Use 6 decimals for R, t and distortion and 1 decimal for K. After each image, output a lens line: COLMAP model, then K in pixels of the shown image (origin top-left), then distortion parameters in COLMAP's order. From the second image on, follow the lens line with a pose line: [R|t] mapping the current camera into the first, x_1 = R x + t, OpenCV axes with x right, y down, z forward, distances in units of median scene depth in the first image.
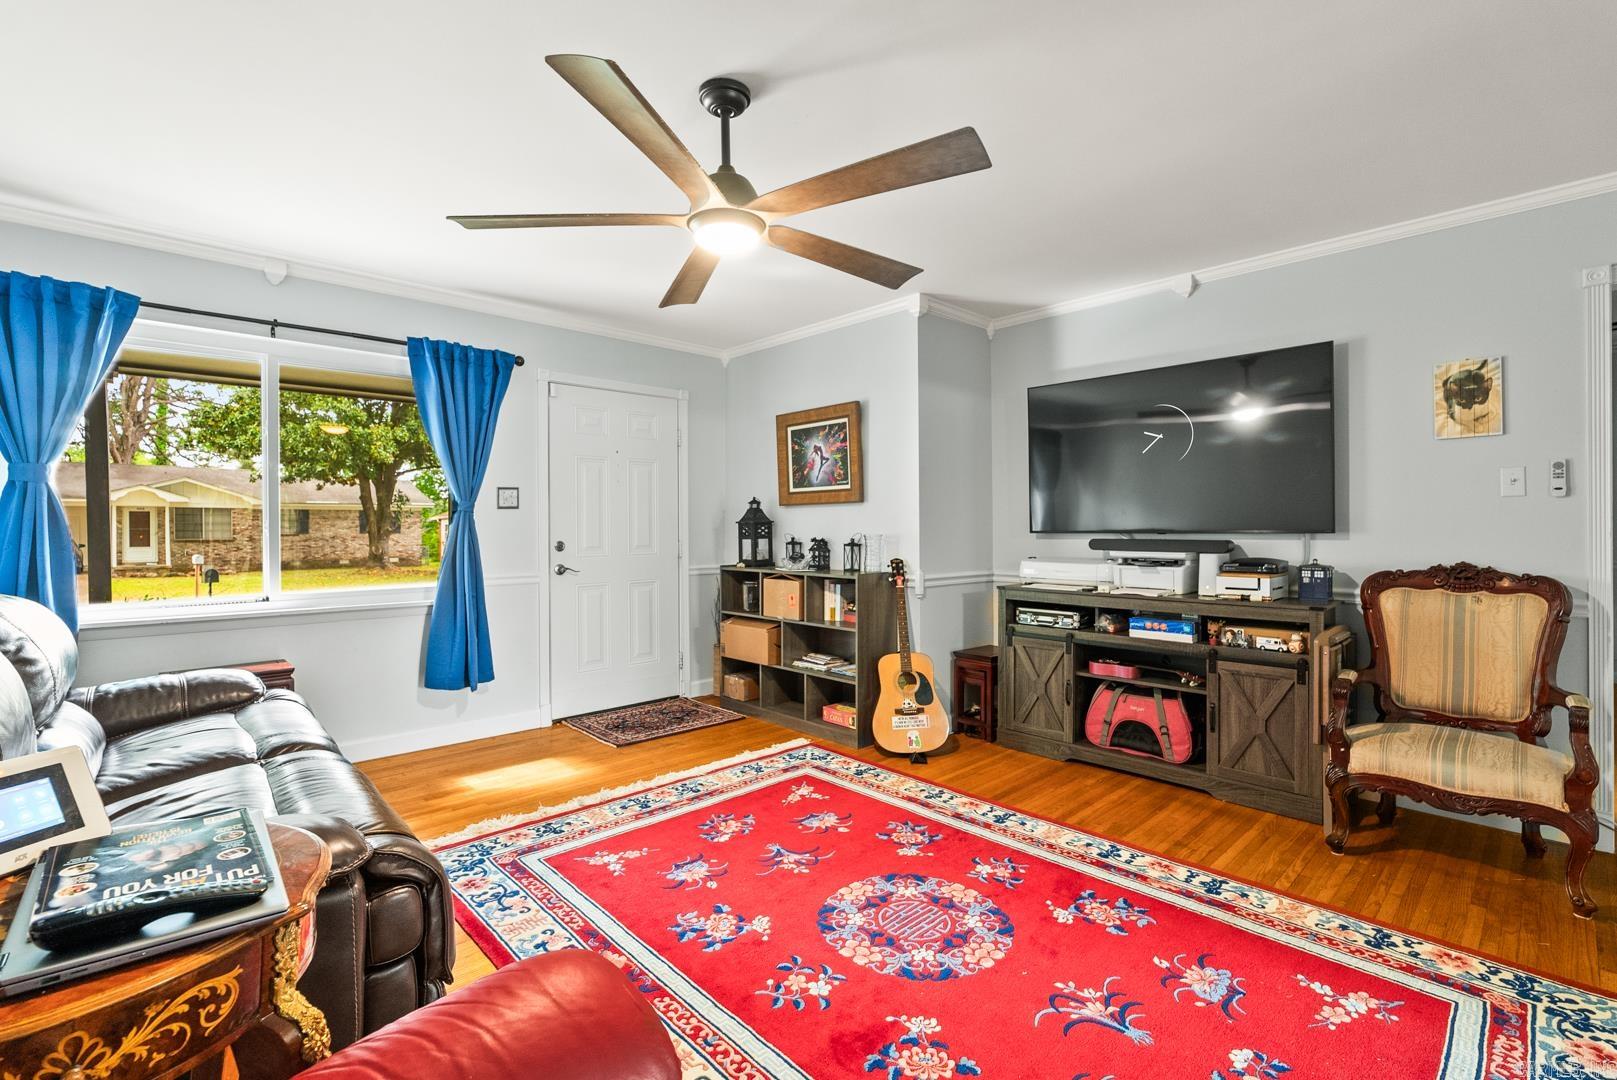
lens RADIAL K [[725.1, 0, 809.0], [0, 725.1, 529.2], [0, 0, 1]] dist [-0.011328, 0.002179]
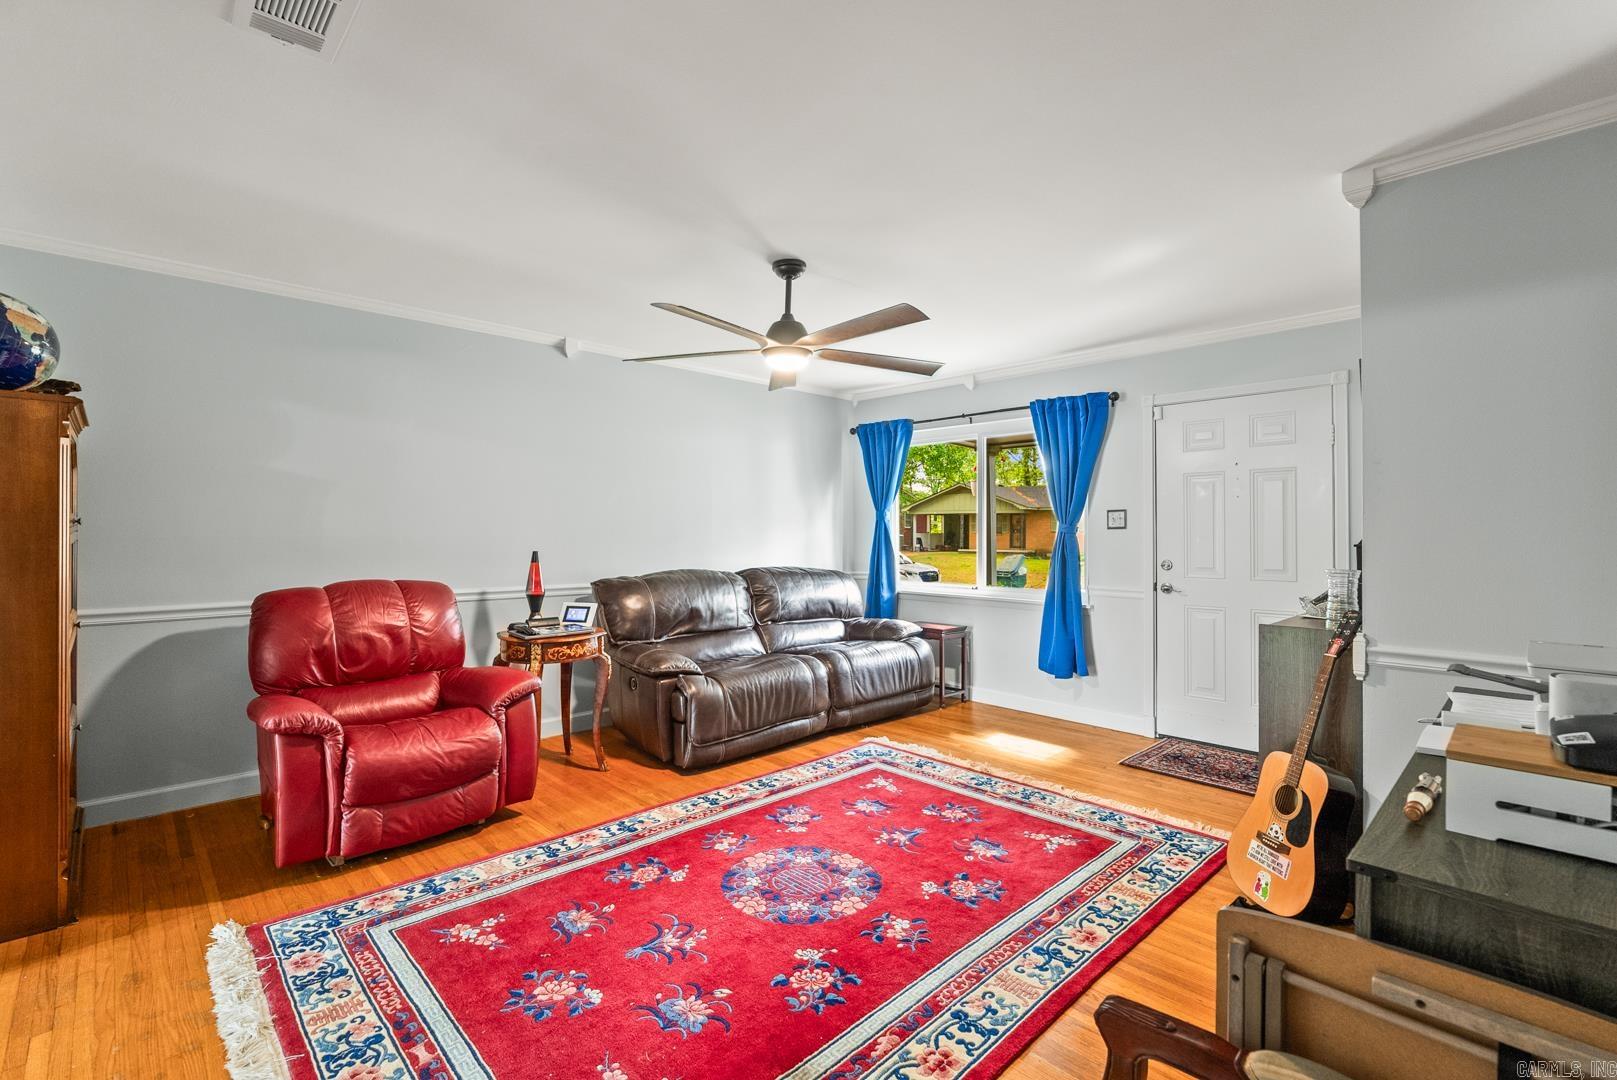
lens RADIAL K [[725.1, 0, 806.9], [0, 725.1, 533.3], [0, 0, 1]] dist [-0.011328, 0.002179]
pose [[0.005890, 0.005368, -0.999968, 1.002432], [-0.005201, 0.999972, 0.005338, -0.035812], [0.999969, 0.005169, 0.005917, 0.739527]]
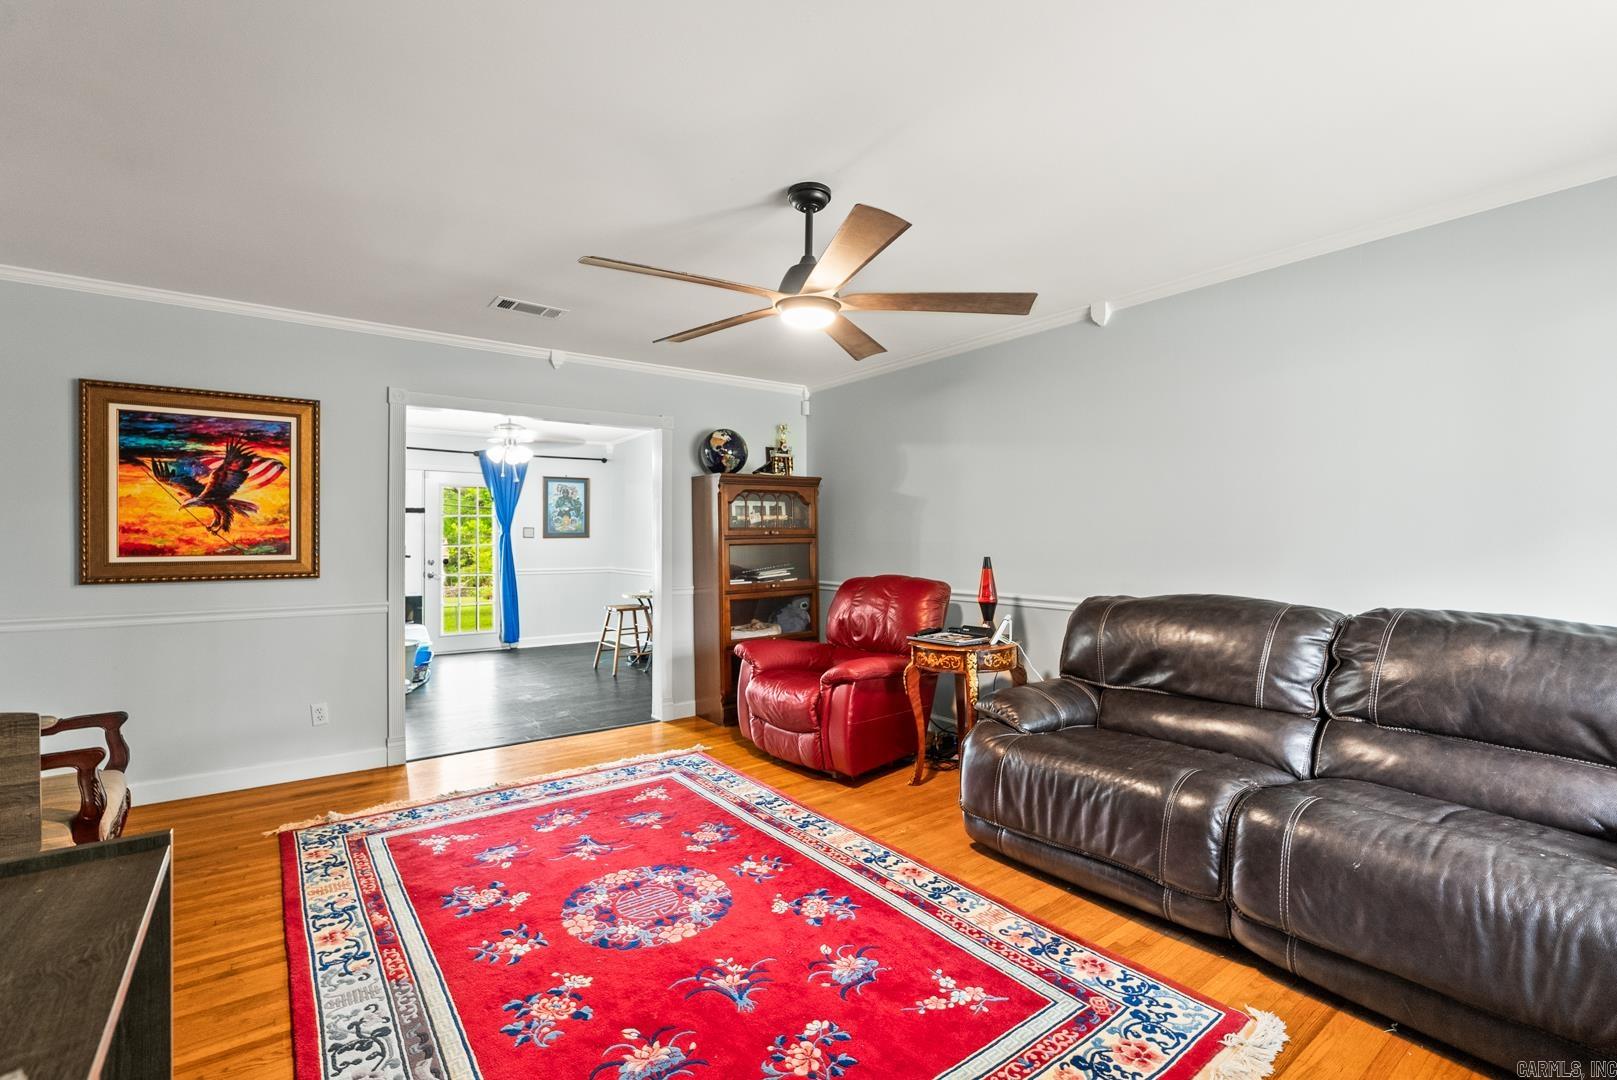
lens RADIAL K [[725.1, 0, 814.4], [0, 725.1, 541.8], [0, 0, 1]] dist [-0.011328, 0.002179]
pose [[-0.994060, 0.002843, 0.108794, -0.180837], [0.003406, 0.999982, 0.004987, -0.026777], [-0.108778, 0.005328, -0.994052, 1.561008]]
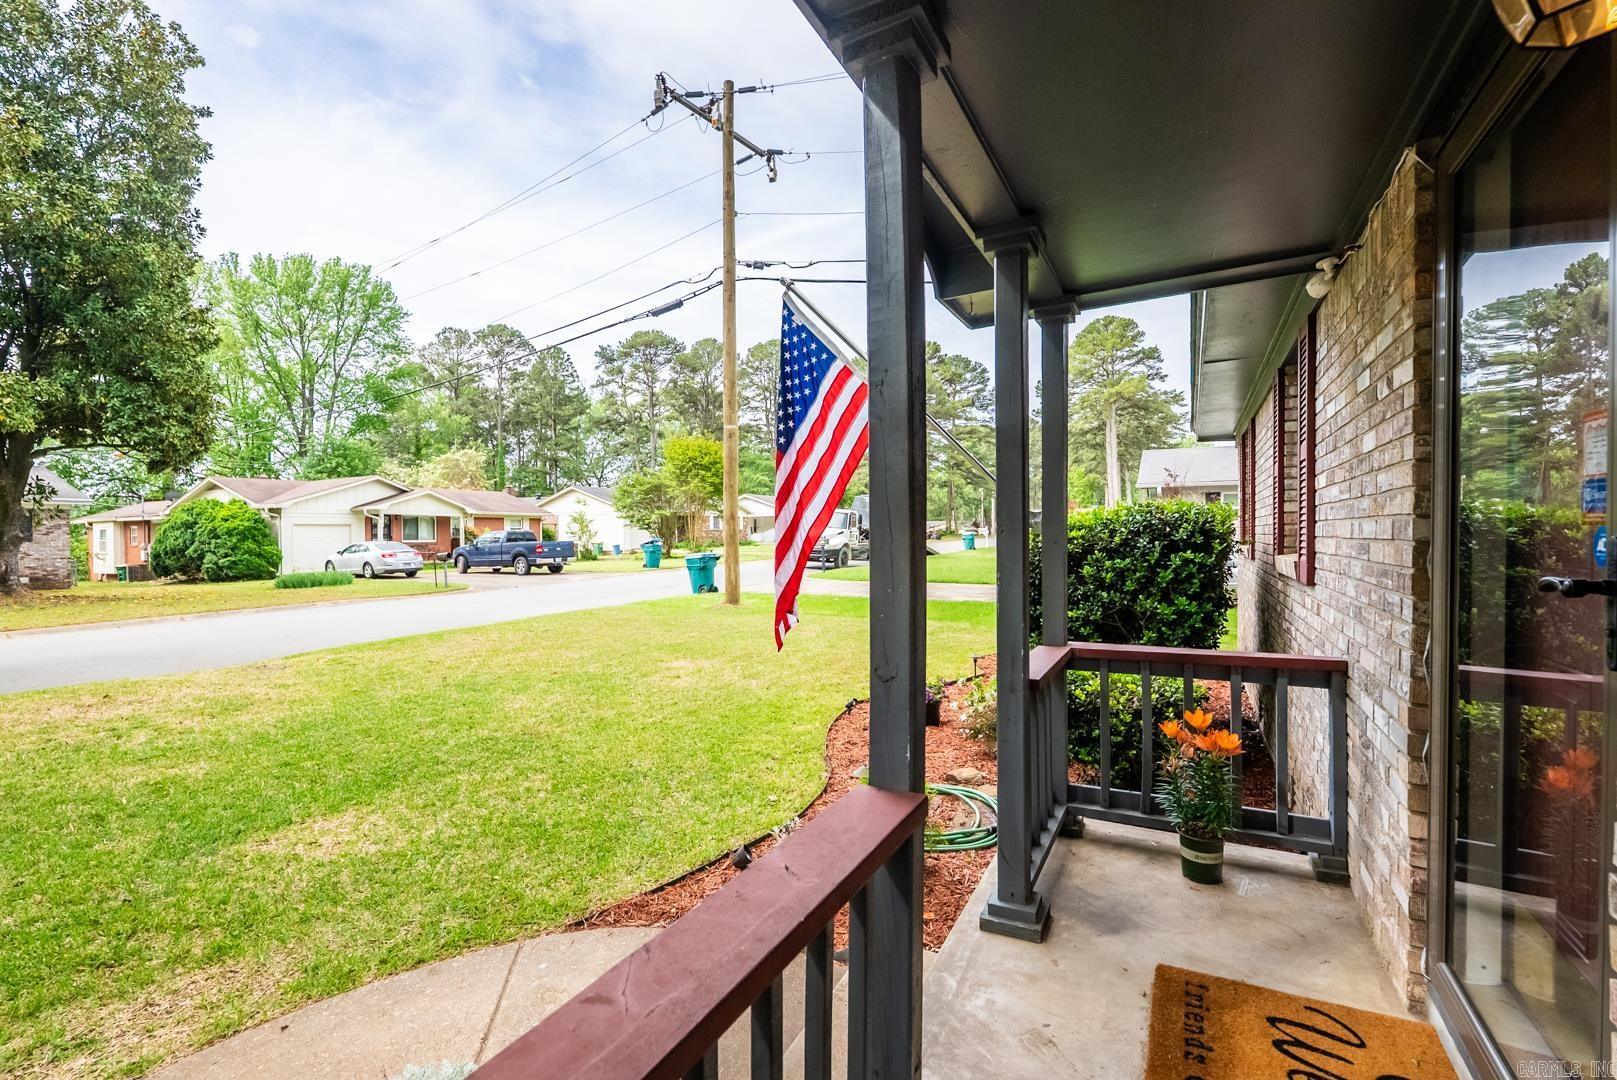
lens RADIAL K [[725.1, 0, 807.4], [0, 725.1, 538.4], [0, 0, 1]] dist [-0.011328, 0.002179]
pose [[0.947520, -0.003668, 0.319675, -0.121915], [0.002360, 0.999987, 0.004478, 0.001929], [-0.319687, -0.003488, 0.947517, 0.163746]]
